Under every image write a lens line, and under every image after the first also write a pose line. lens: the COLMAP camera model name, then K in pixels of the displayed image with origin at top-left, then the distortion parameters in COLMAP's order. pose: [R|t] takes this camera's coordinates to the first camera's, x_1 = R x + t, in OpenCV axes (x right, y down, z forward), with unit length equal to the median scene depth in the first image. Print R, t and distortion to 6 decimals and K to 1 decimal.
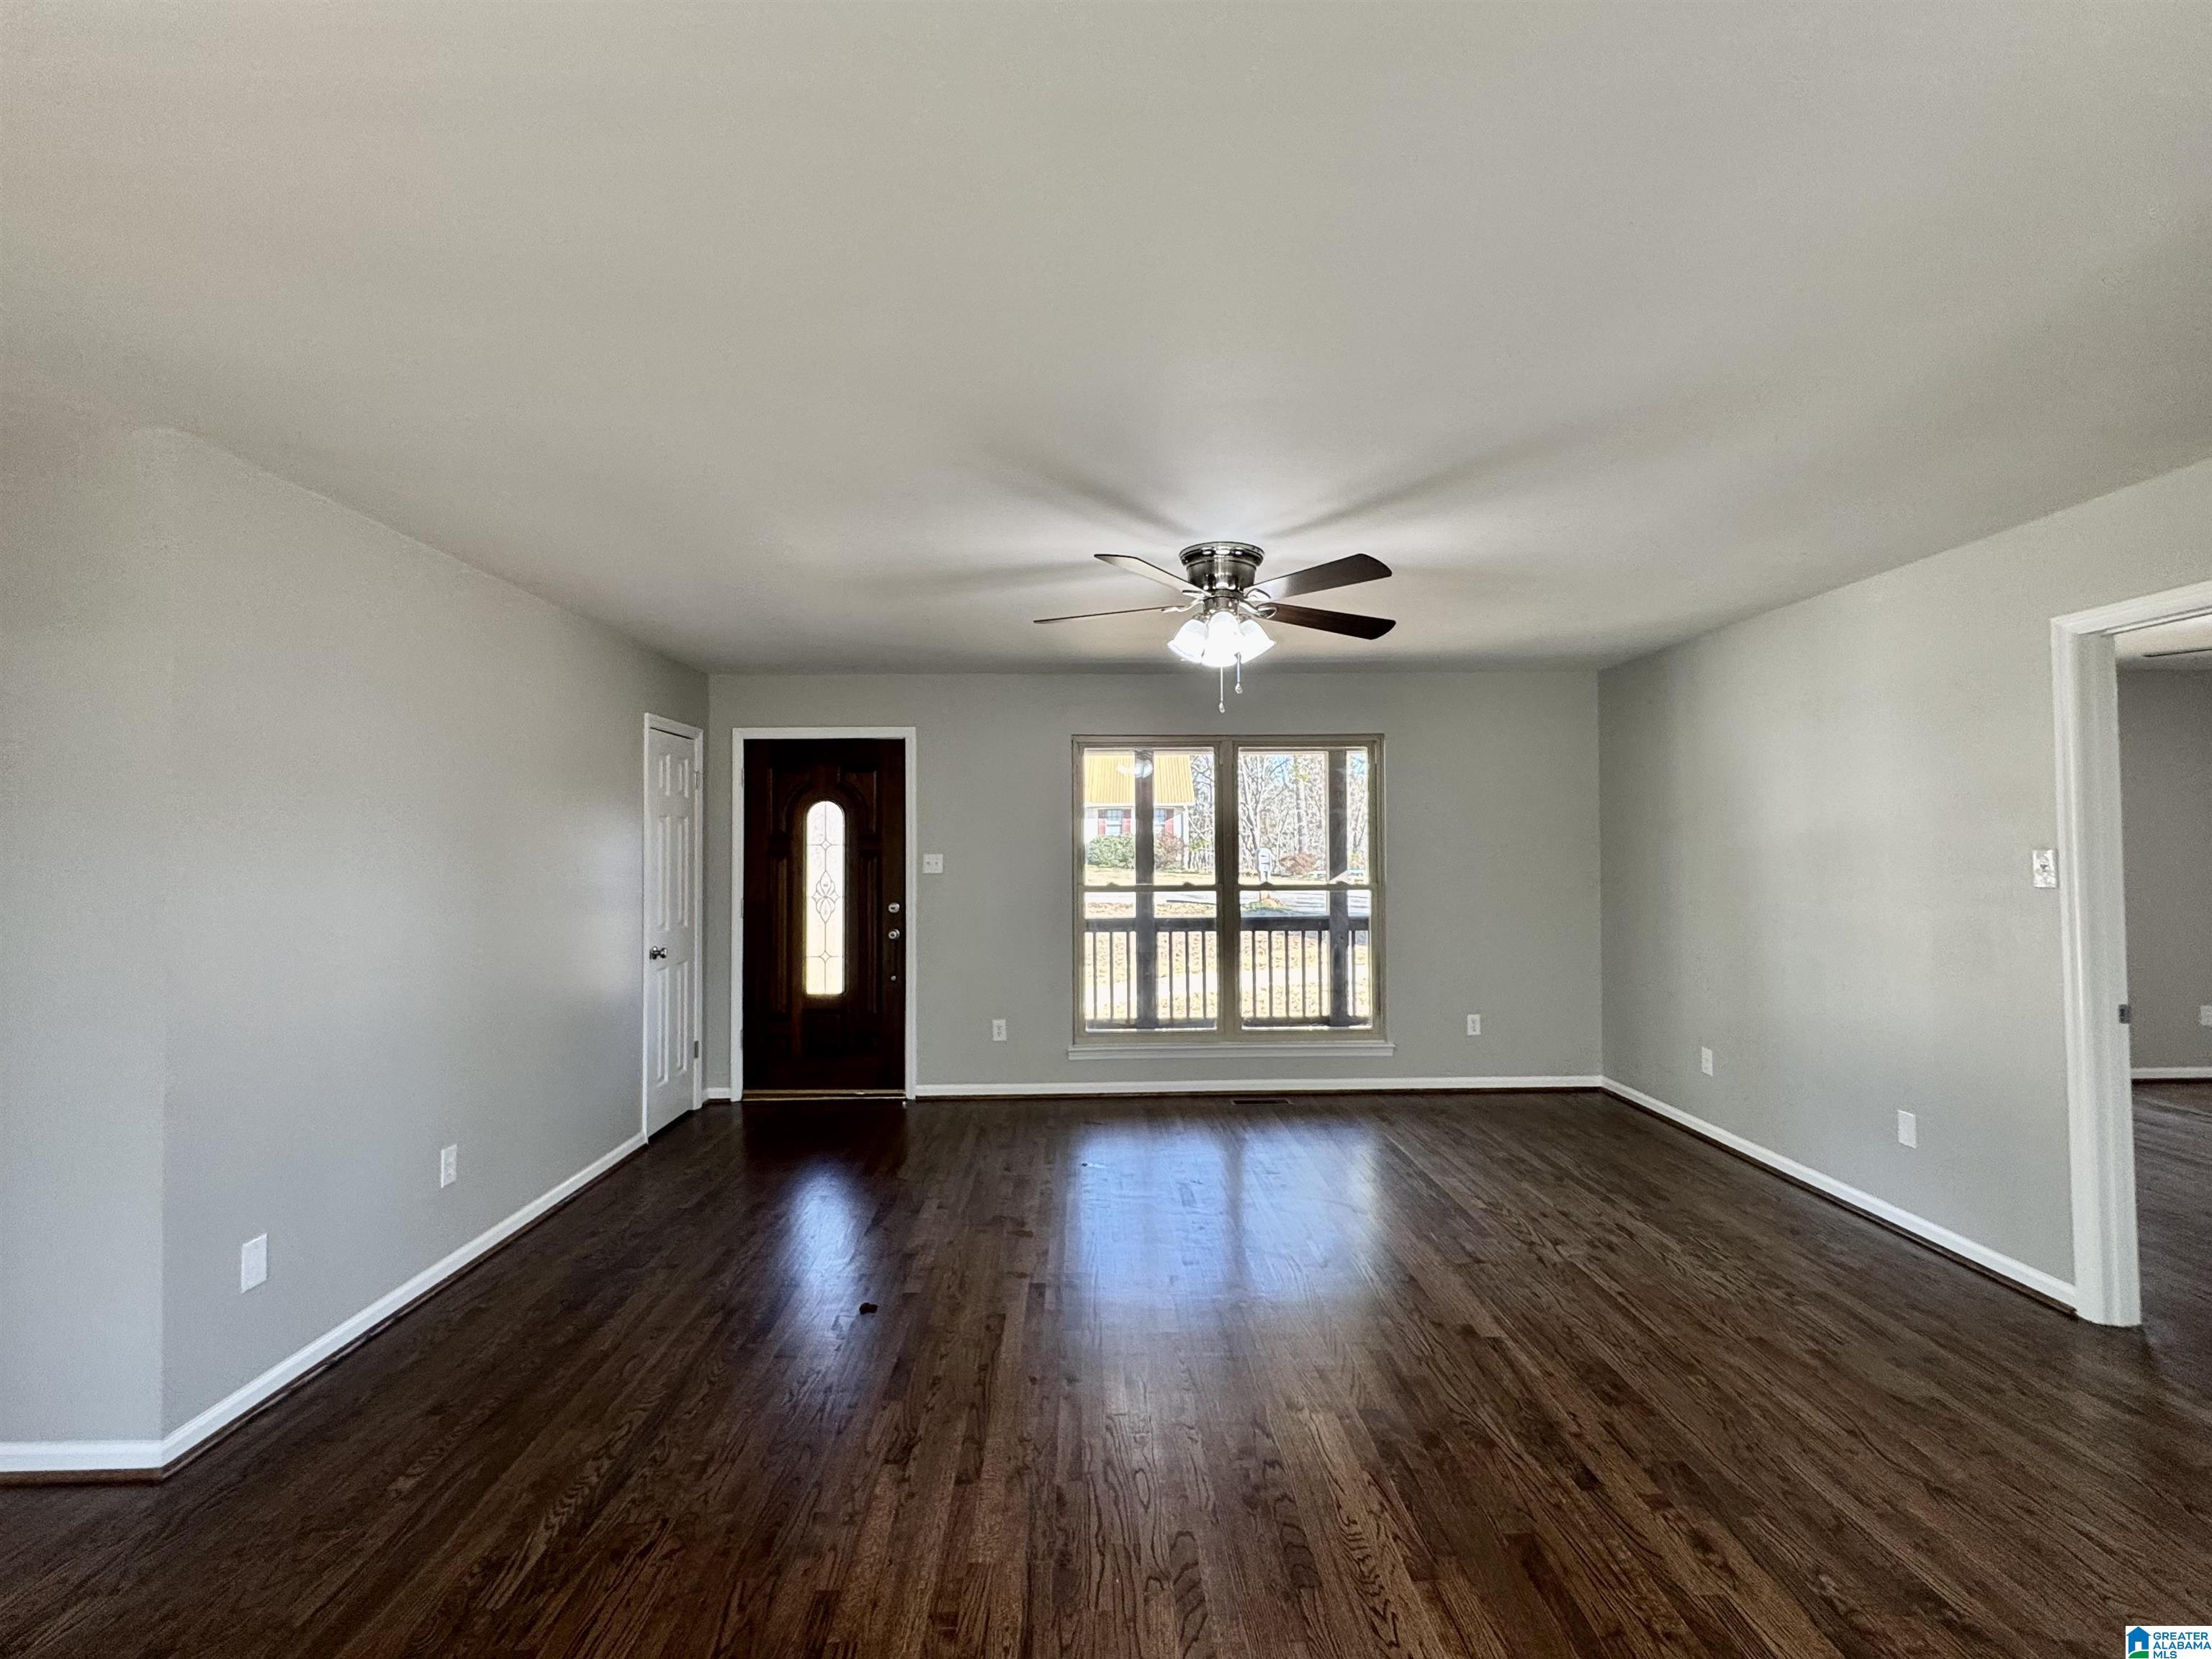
lens RADIAL K [[1027.0, 0, 1106.0], [0, 1027.0, 829.5], [0, 0, 1]] dist [-0.003306, 0.000149]
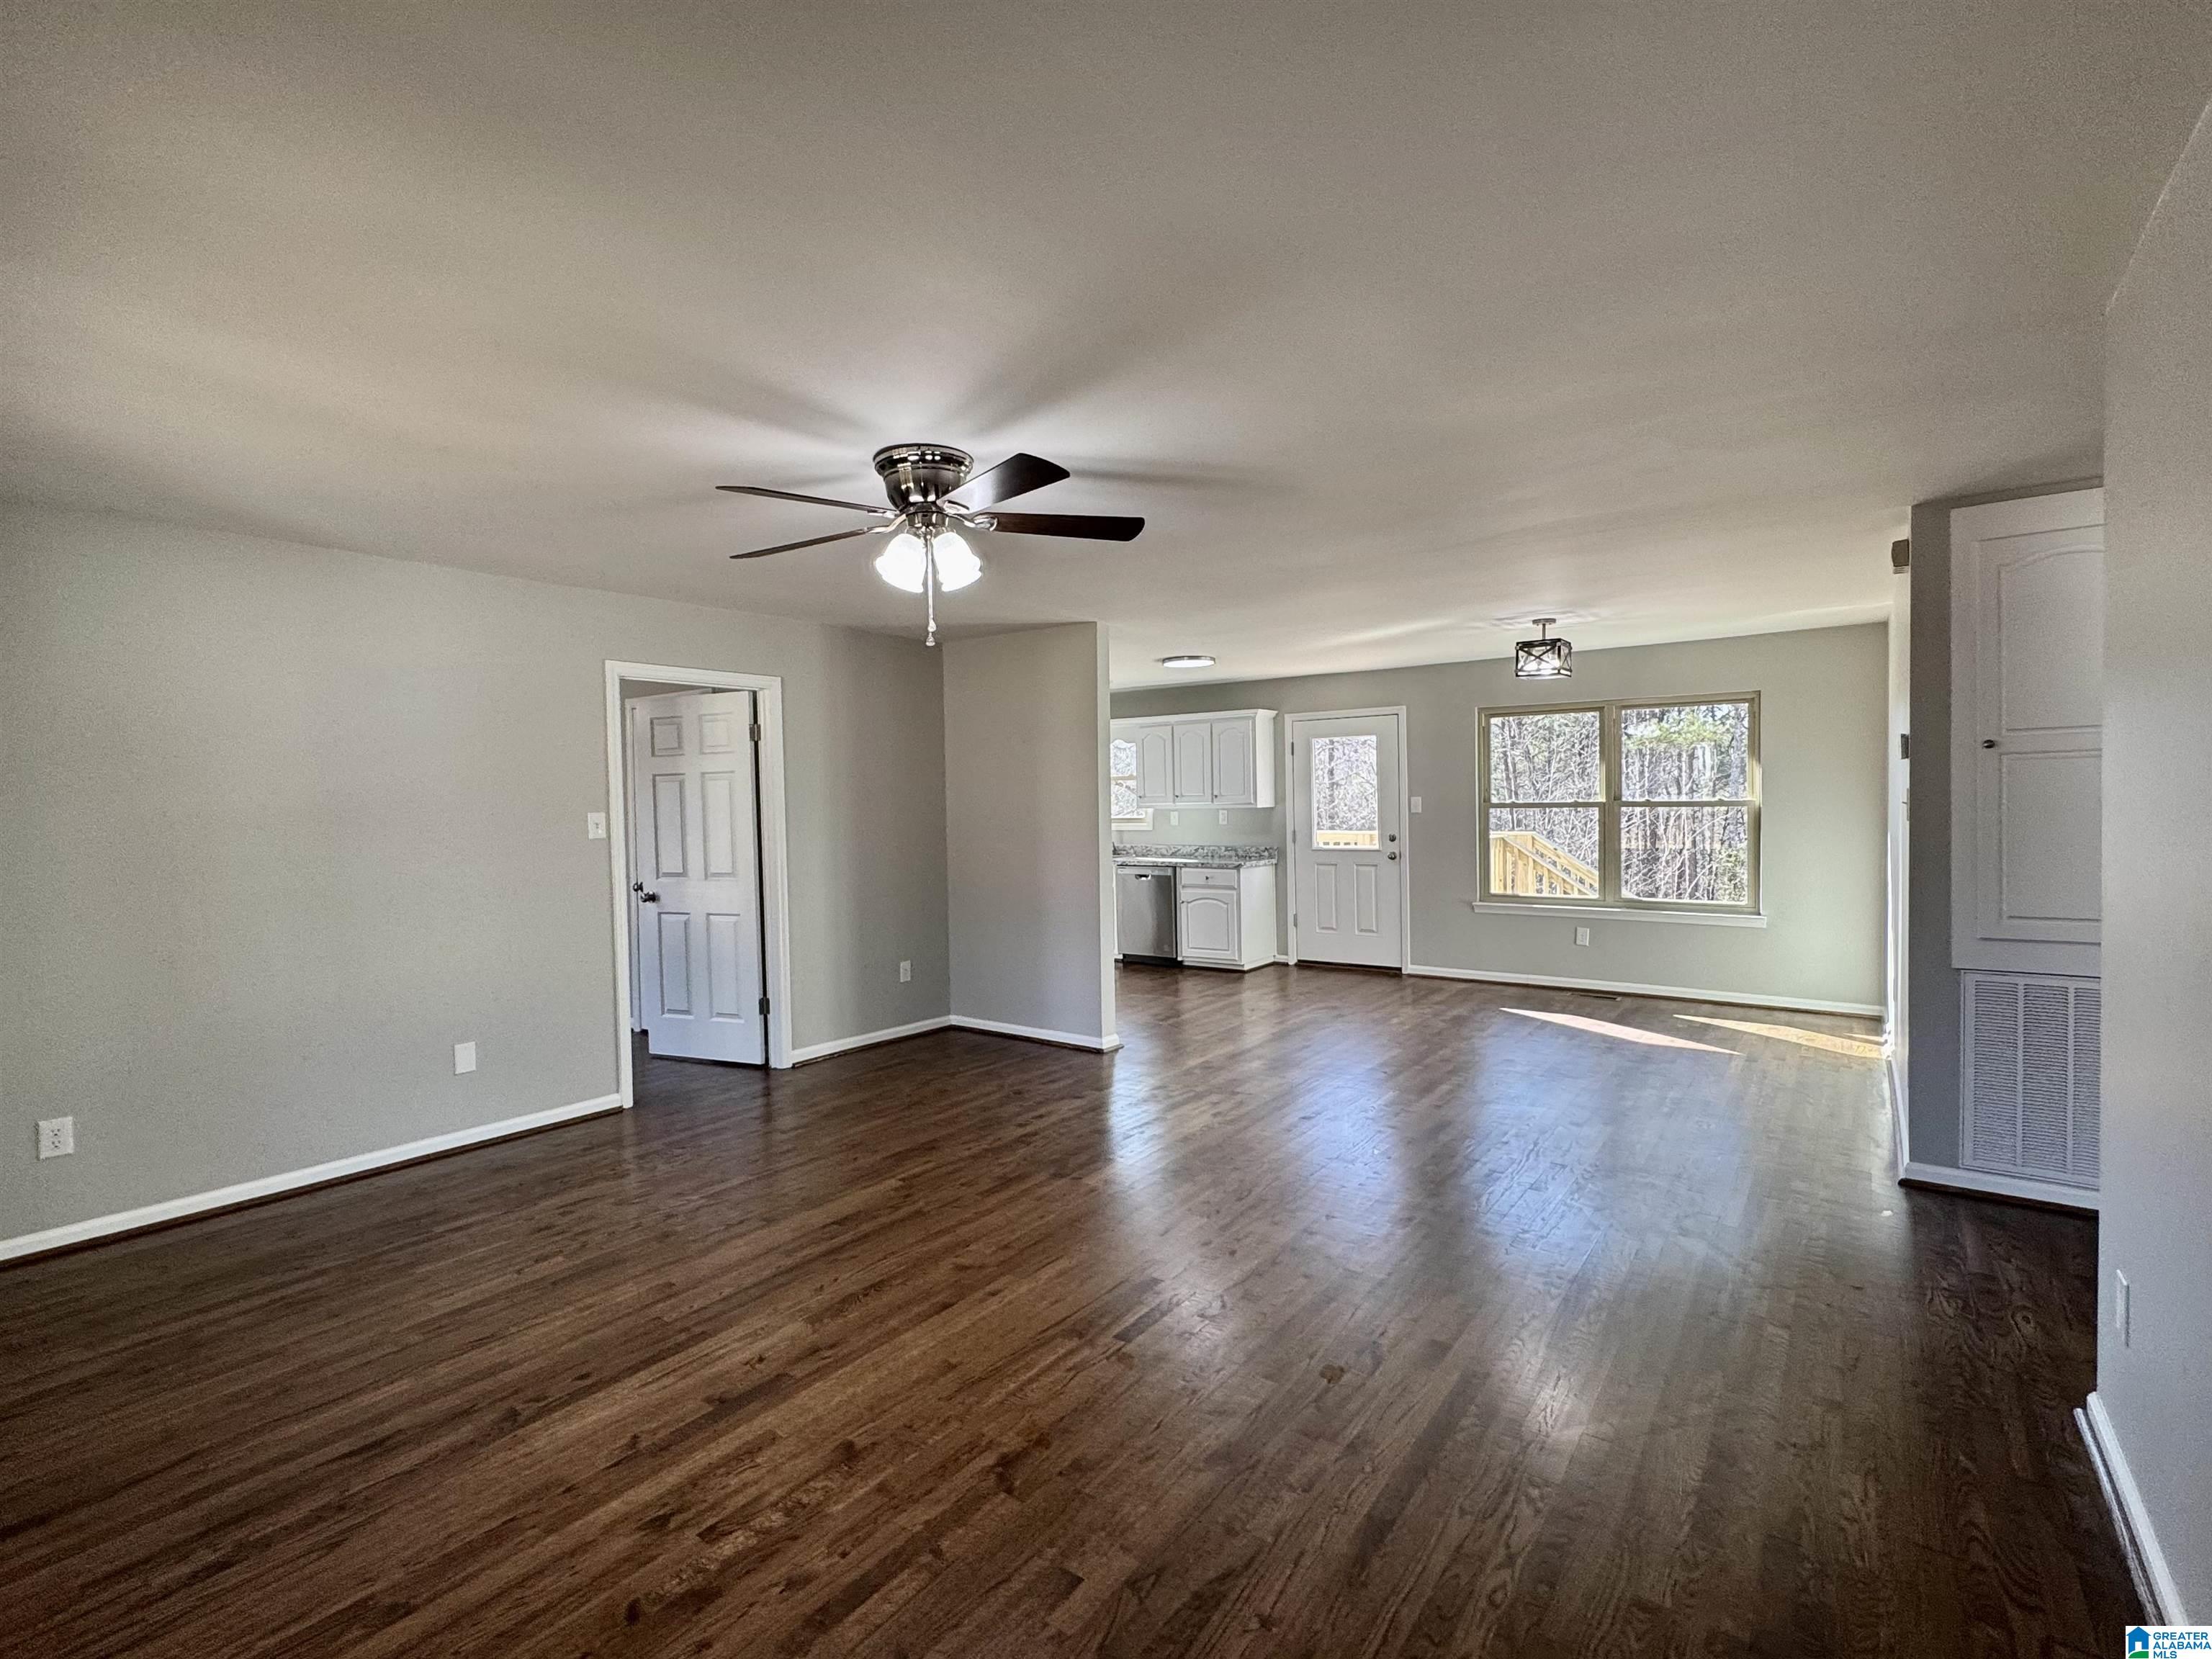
lens RADIAL K [[1027.0, 0, 1106.0], [0, 1027.0, 829.5], [0, 0, 1]] dist [-0.003306, 0.000149]
pose [[-0.789170, 0.002179, 0.614170, -0.375051], [0.009750, 0.999912, 0.008981, 0.024820], [-0.614097, 0.013075, -0.789122, 1.112995]]
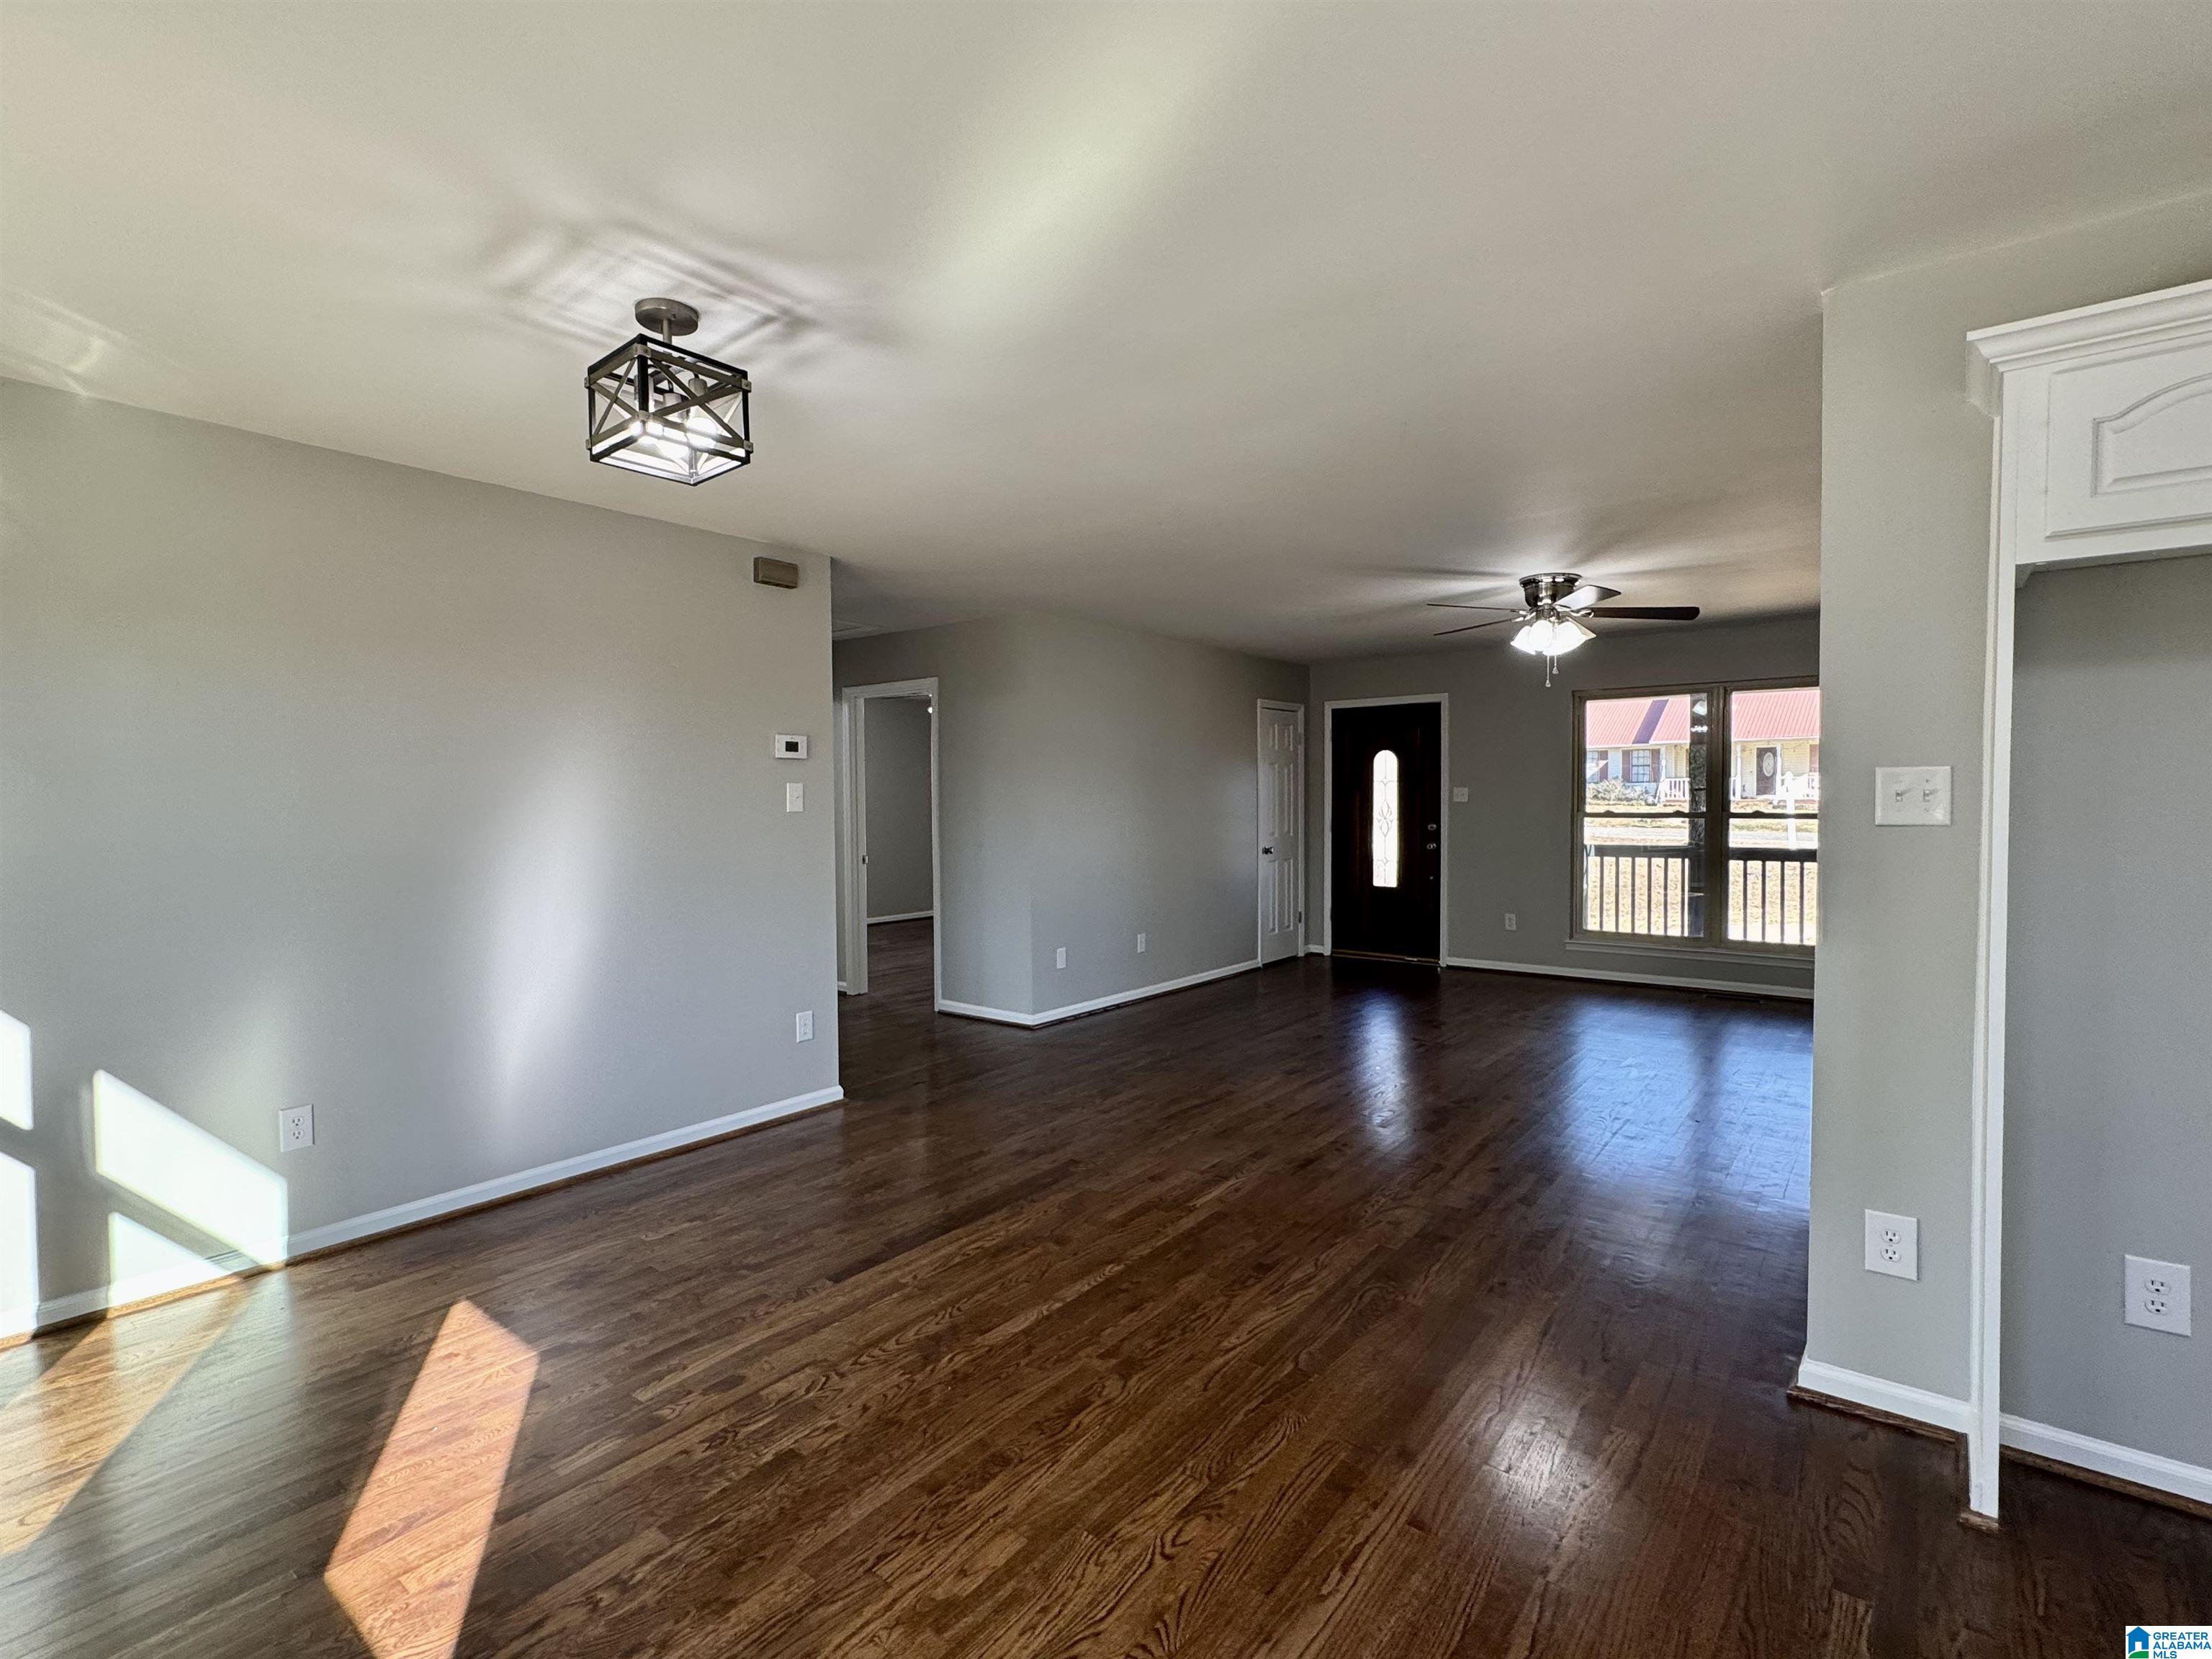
lens RADIAL K [[1027.0, 0, 1106.0], [0, 1027.0, 829.5], [0, 0, 1]] dist [-0.003306, 0.000149]
pose [[0.766286, 0.020422, -0.642175, 0.405885], [0.014971, 0.998656, 0.049623, 0.006110], [0.642325, -0.047639, 0.764950, -0.390562]]
